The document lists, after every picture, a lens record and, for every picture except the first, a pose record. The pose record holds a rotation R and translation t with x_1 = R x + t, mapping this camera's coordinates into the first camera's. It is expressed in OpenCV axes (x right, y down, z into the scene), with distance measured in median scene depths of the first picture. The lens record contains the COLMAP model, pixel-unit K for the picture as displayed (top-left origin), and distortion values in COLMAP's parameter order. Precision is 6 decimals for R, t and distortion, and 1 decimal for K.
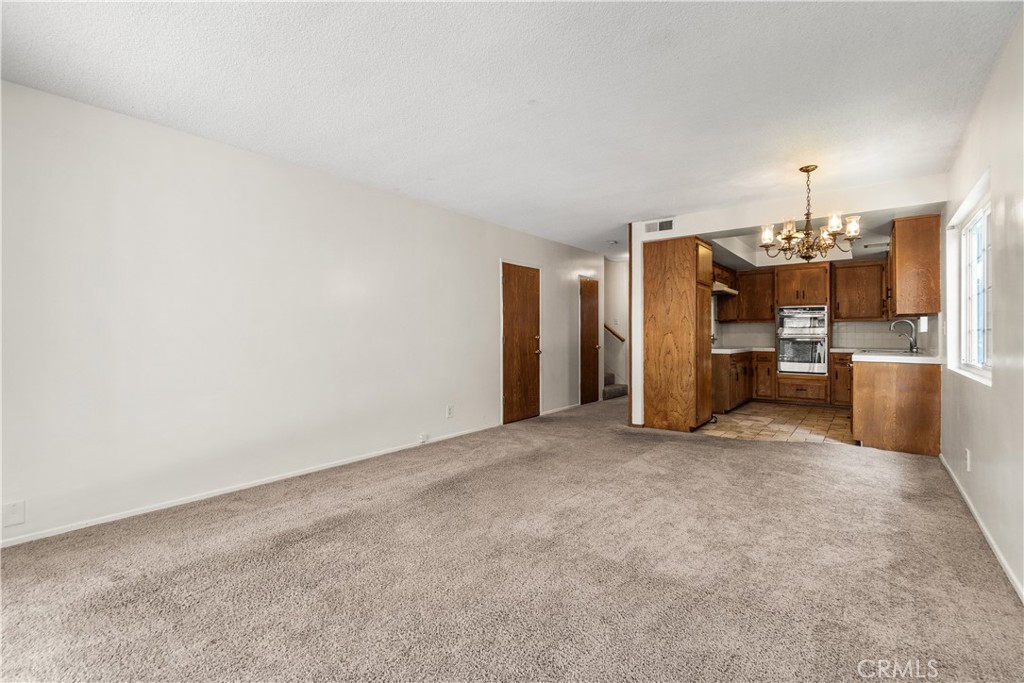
lens RADIAL K [[461.4, 0, 494.2], [0, 461.4, 341.4], [0, 0, 1]] dist [-0.013263, 0.000109]
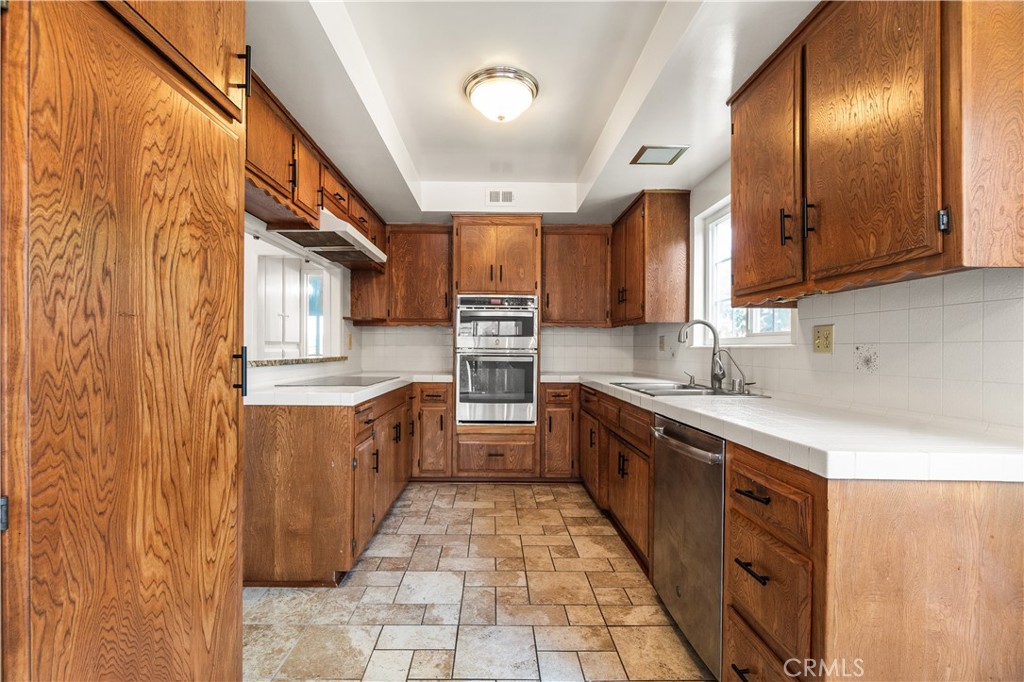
lens RADIAL K [[461.4, 0, 494.2], [0, 461.4, 340.9], [0, 0, 1]] dist [-0.013263, 0.000109]
pose [[0.774511, 0.020164, 0.632239, 0.339992], [-0.001919, 0.999562, -0.029529, -0.009212], [-0.632557, 0.021658, 0.774211, 0.603817]]
